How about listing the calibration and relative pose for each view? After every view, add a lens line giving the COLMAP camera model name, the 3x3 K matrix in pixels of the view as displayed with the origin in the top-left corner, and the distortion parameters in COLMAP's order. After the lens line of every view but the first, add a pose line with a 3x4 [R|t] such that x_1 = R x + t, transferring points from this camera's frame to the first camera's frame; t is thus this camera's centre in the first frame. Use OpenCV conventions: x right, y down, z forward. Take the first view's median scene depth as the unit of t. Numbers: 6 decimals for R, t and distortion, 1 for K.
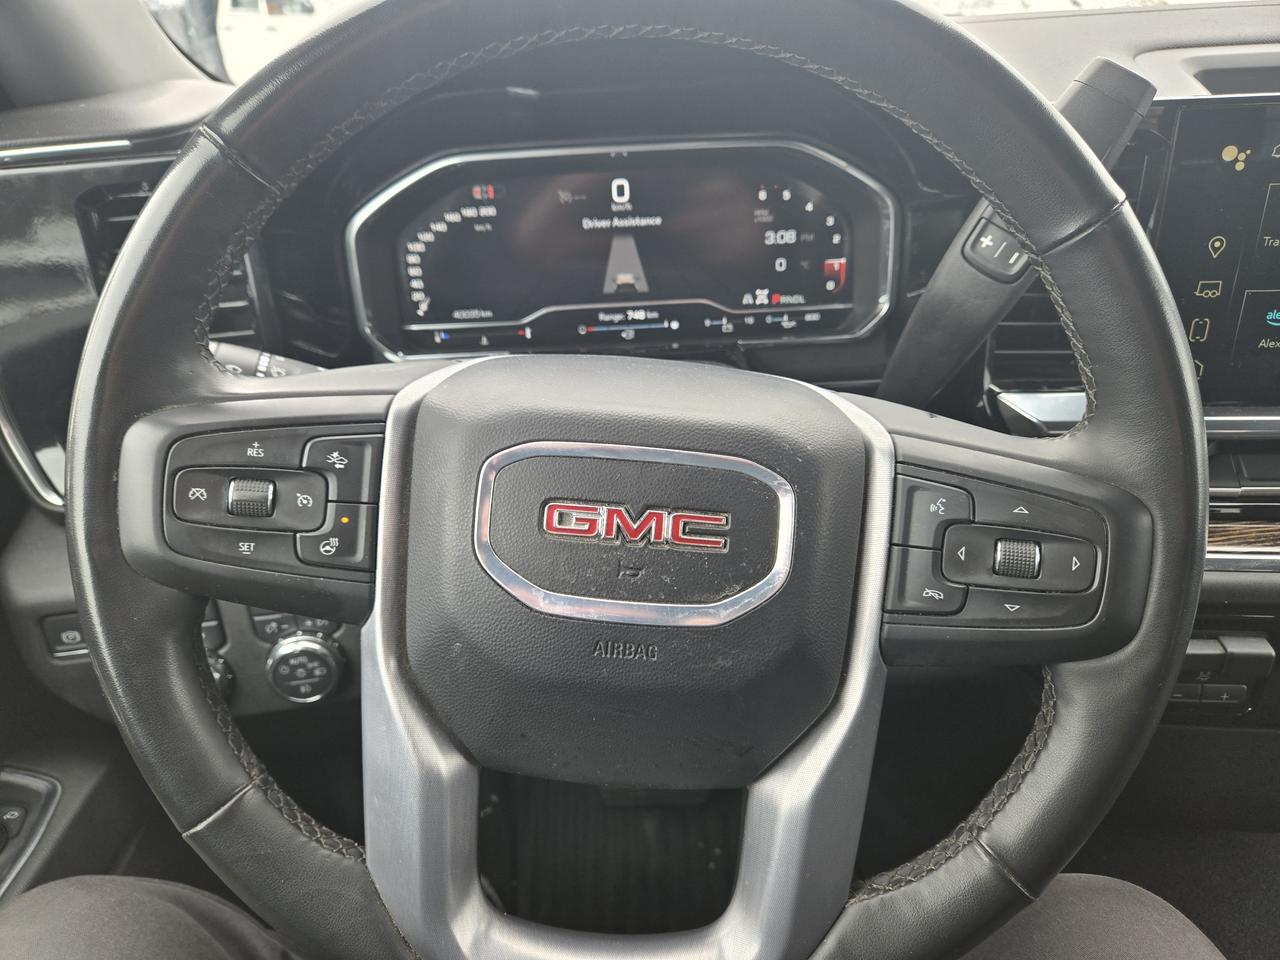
lens RADIAL K [[860.6, 0, 639.3], [0, 860.6, 478.9], [0, 0, 1]] dist [0.059287, -0.050713]
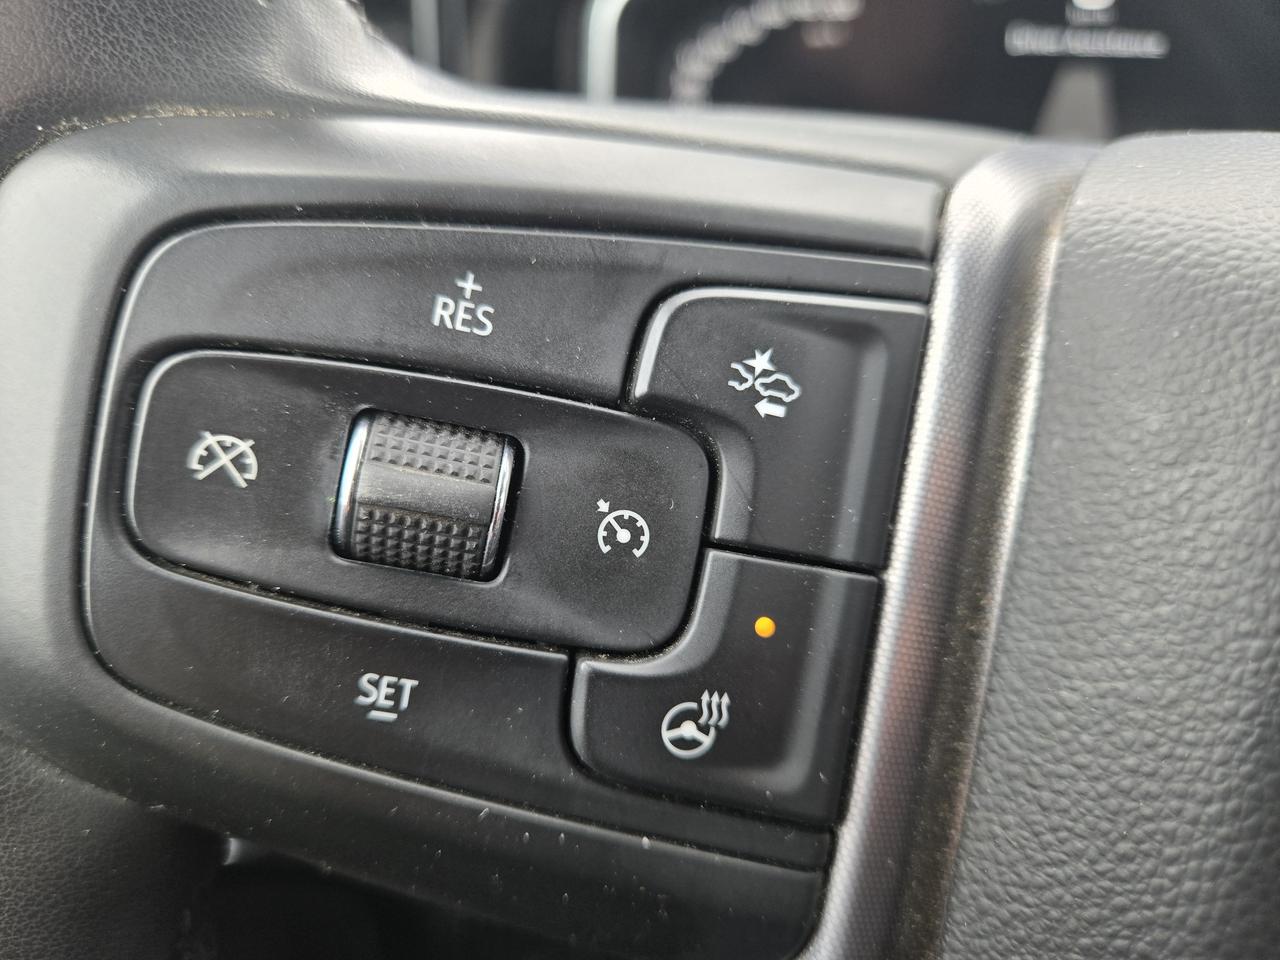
lens RADIAL K [[860.6, 0, 645.7], [0, 860.6, 471.4], [0, 0, 1]] dist [0.059287, -0.050713]
pose [[0.983054, 0.115735, -0.142161, -0.345095], [-0.115478, 0.993259, 0.010080, 0.004621], [0.142369, 0.006507, 0.989792, 0.752360]]
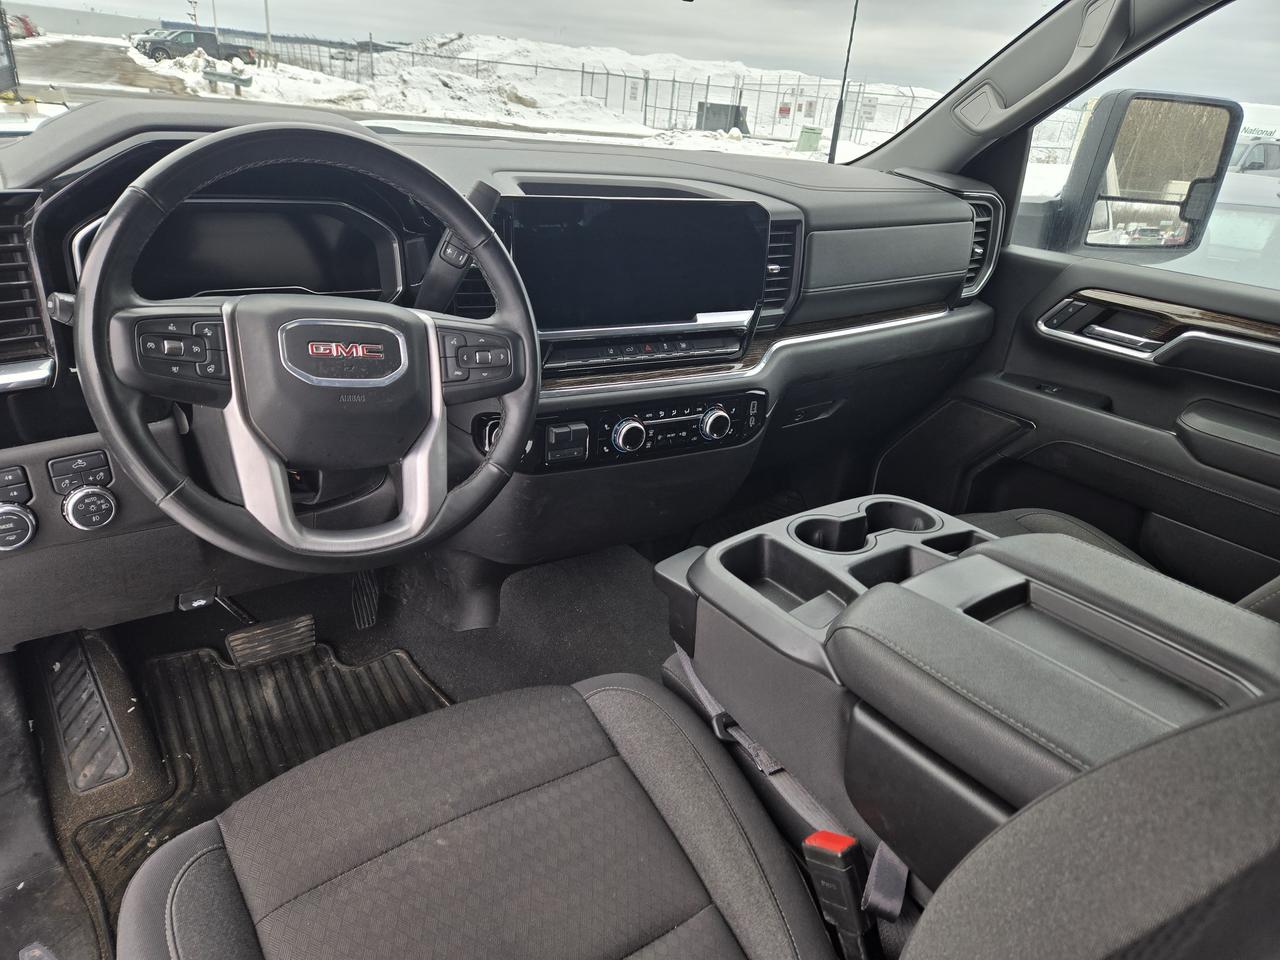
lens RADIAL K [[860.6, 0, 645.1], [0, 860.6, 488.1], [0, 0, 1]] dist [0.059287, -0.050713]
pose [[0.806161, -0.140325, 0.574815, -0.807937], [0.166597, 0.986000, 0.007056, 0.570983], [-0.567758, 0.090074, 0.818253, -1.543279]]
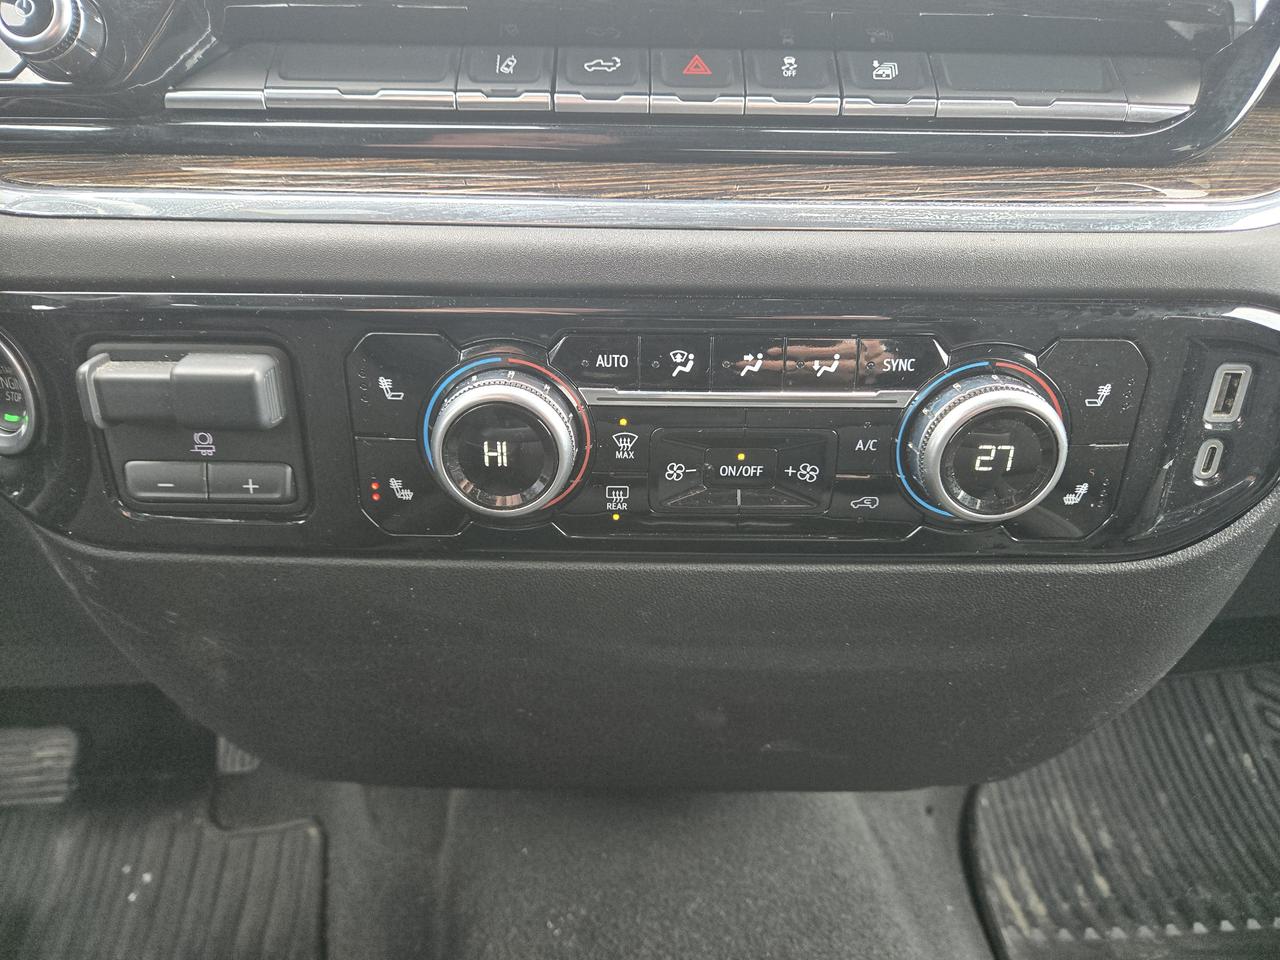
lens RADIAL K [[860.6, 0, 640.8], [0, 860.6, 491.8], [0, 0, 1]] dist [0.059287, -0.050713]
pose [[0.992869, 0.013454, 0.118448, 1.363167], [-0.007782, 0.998806, -0.048219, 0.445586], [-0.118955, 0.046953, 0.991789, 0.724125]]
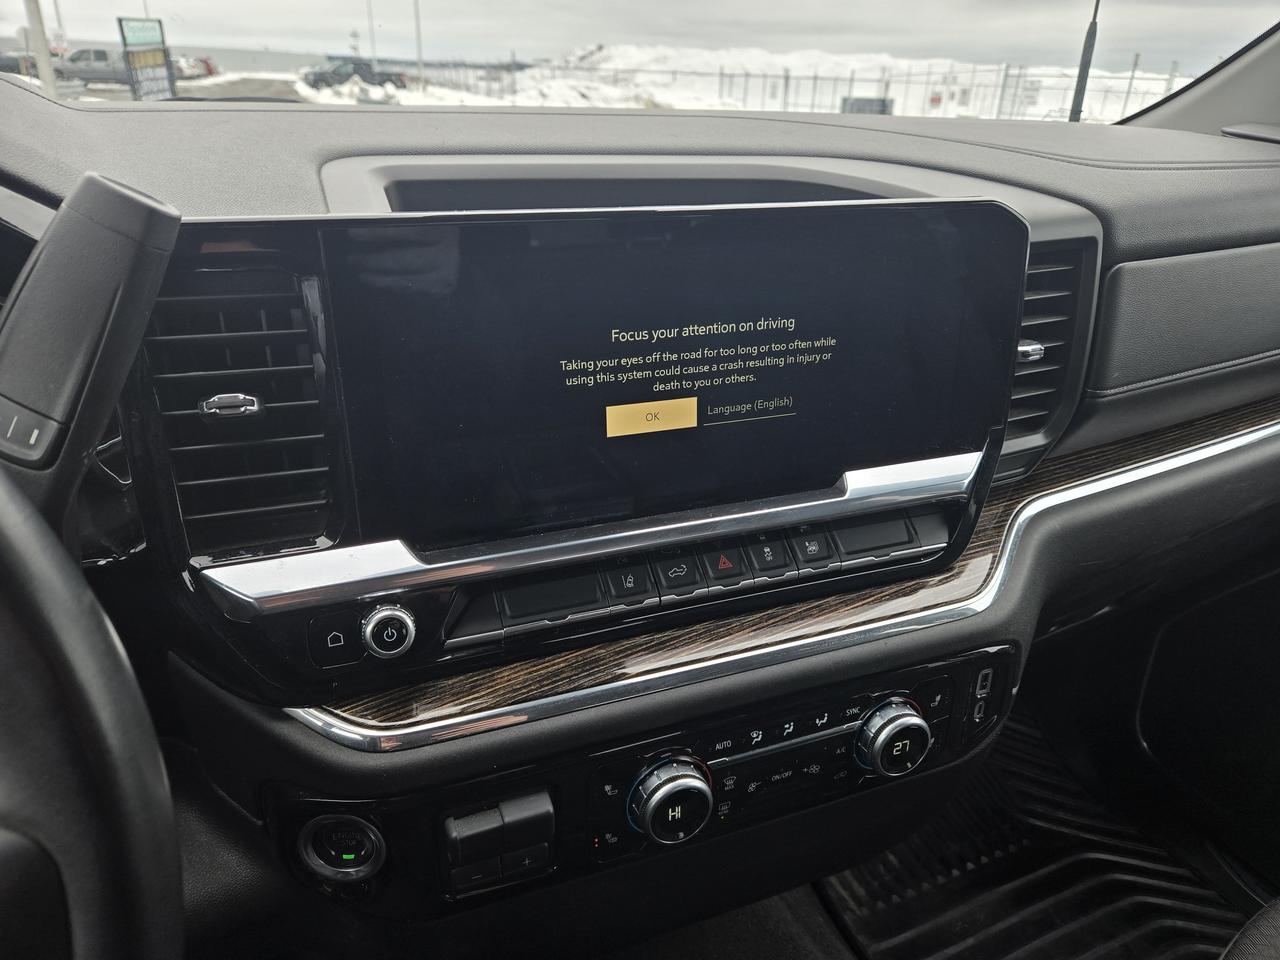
lens RADIAL K [[860.6, 0, 647.0], [0, 860.6, 473.6], [0, 0, 1]] dist [0.059287, -0.050713]
pose [[0.887239, -0.124633, 0.444154, 0.699938], [0.157383, 0.986826, -0.037476, -0.147373], [-0.433632, 0.103152, 0.895166, 0.176189]]
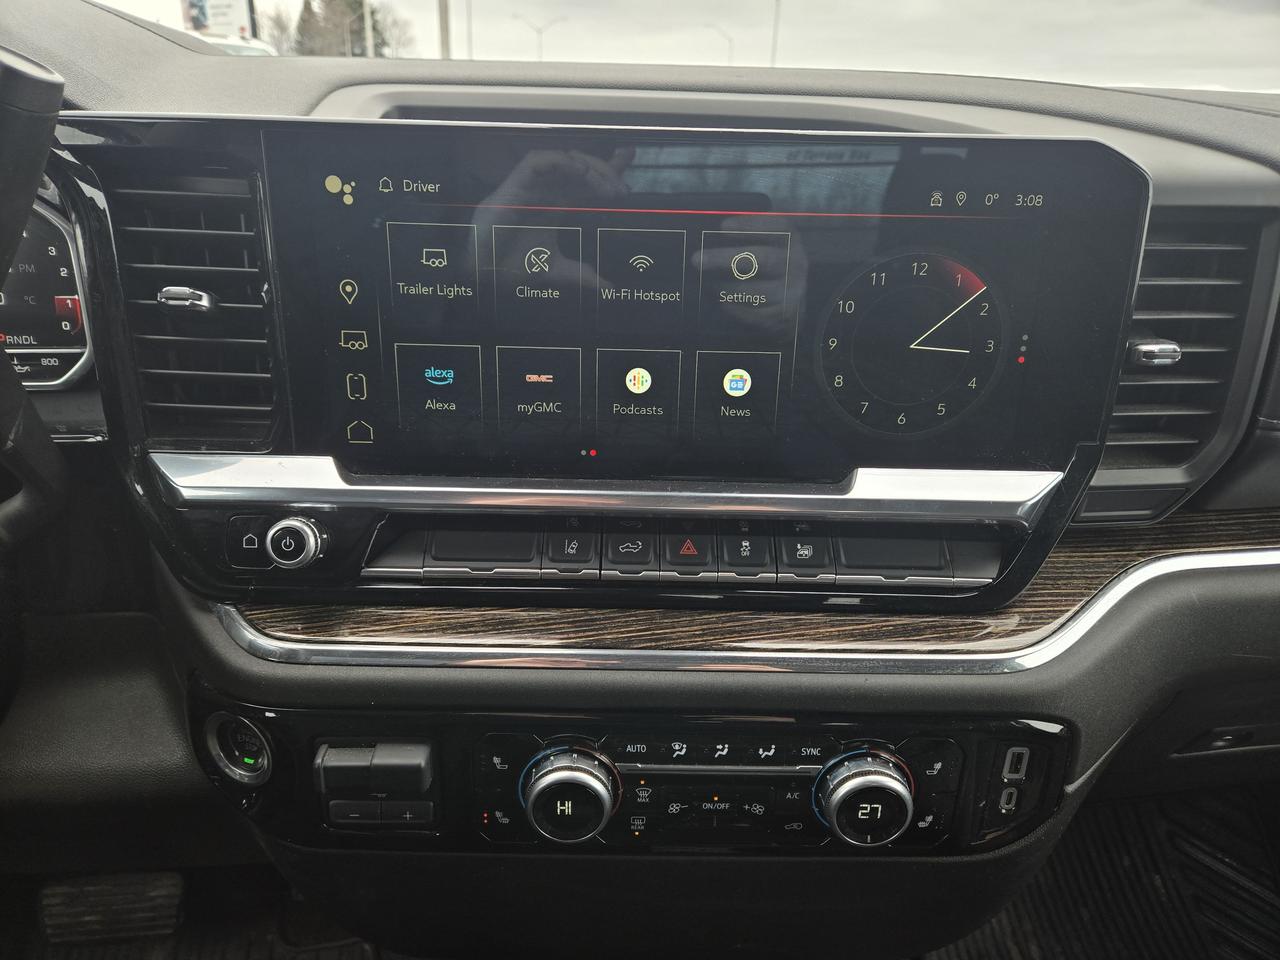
lens RADIAL K [[860.6, 0, 642.6], [0, 860.6, 488.7], [0, 0, 1]] dist [0.059287, -0.050713]
pose [[0.991889, 0.024324, 0.124758, 1.265583], [-0.013350, 0.996026, -0.088055, 0.006185], [-0.126404, 0.085675, 0.988272, 0.180296]]
